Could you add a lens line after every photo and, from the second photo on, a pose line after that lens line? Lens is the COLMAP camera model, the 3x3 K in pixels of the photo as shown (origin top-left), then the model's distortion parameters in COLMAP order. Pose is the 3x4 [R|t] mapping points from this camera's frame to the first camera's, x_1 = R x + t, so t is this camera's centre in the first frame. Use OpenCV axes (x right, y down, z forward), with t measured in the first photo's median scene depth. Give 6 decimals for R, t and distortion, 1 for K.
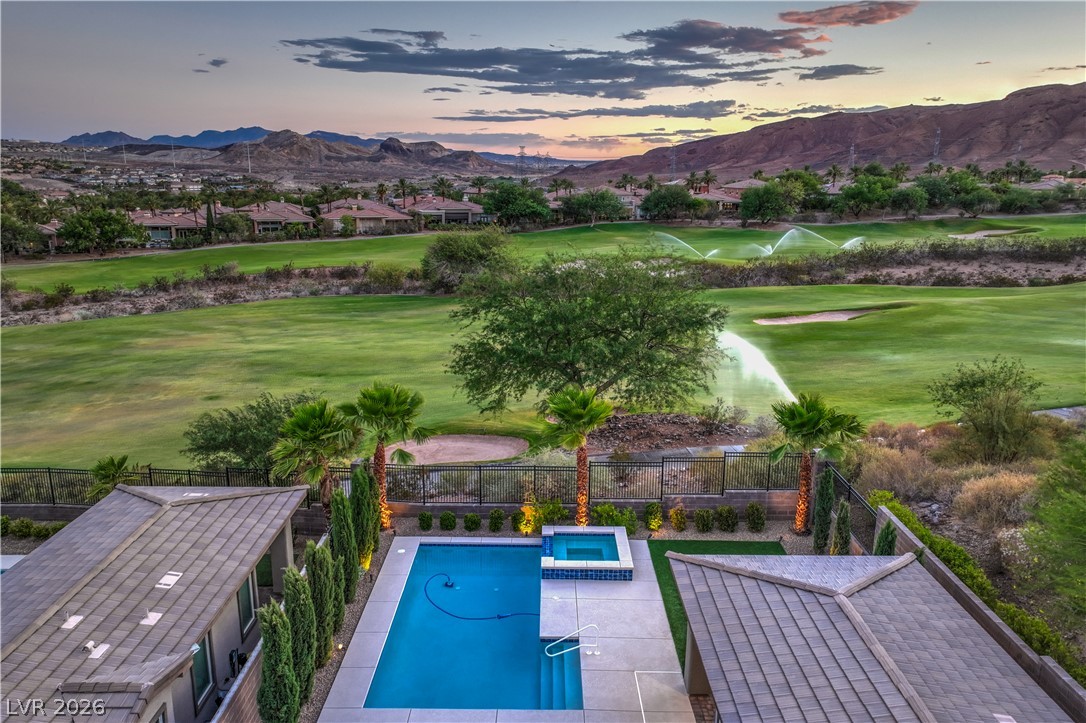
lens RADIAL K [[764.5, 0, 545.0], [0, 764.5, 362.9], [0, 0, 1]] dist [-0.005401, 0.021453]
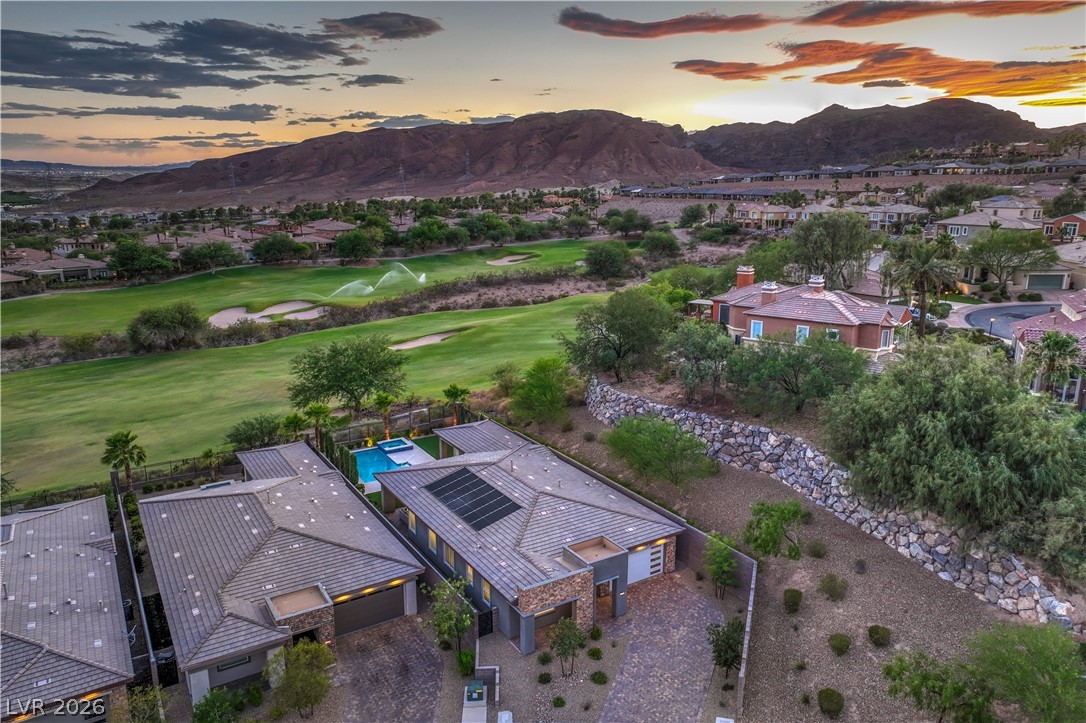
lens RADIAL K [[764.5, 0, 545.0], [0, 764.5, 362.9], [0, 0, 1]] dist [-0.005401, 0.021453]
pose [[0.849088, -0.135470, 0.510586, -0.120665], [0.137890, 0.989887, 0.033332, -0.012888], [-0.509938, 0.042103, 0.859180, -0.247488]]
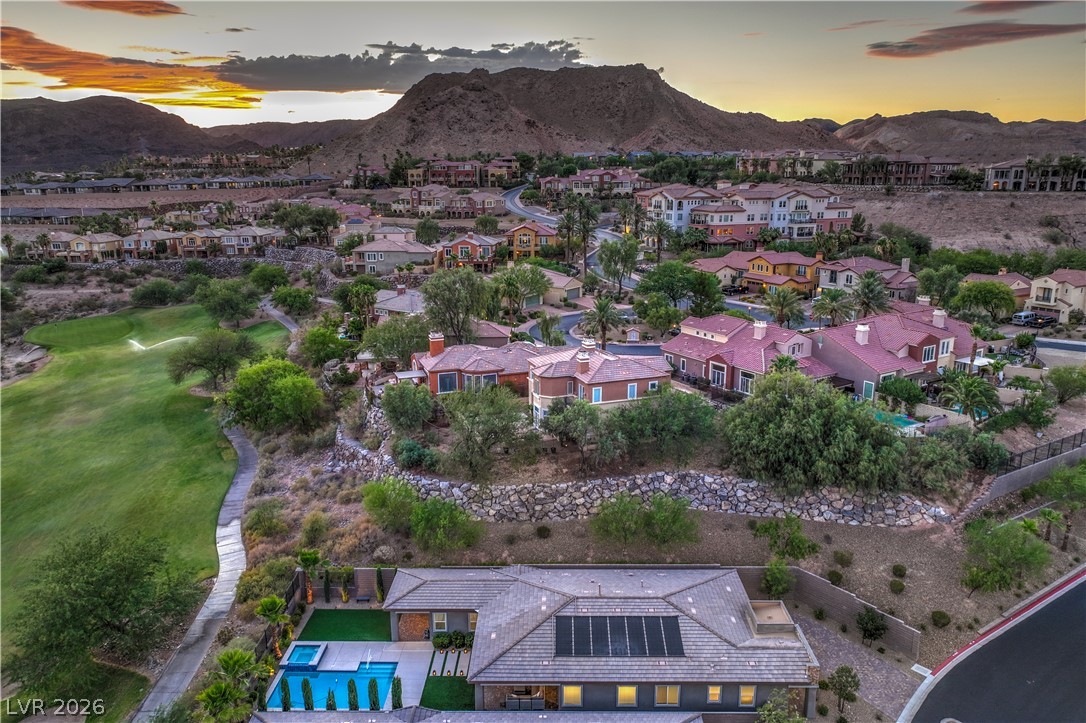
lens RADIAL K [[765.8, 0, 543.0], [0, 765.8, 361.5], [0, 0, 1]] dist [-0.002861, 0.028718]
pose [[0.016638, -0.254286, 0.966986, -0.246972], [0.247974, 0.937955, 0.242385, -0.122888], [-0.968624, 0.235754, 0.078662, -0.013287]]
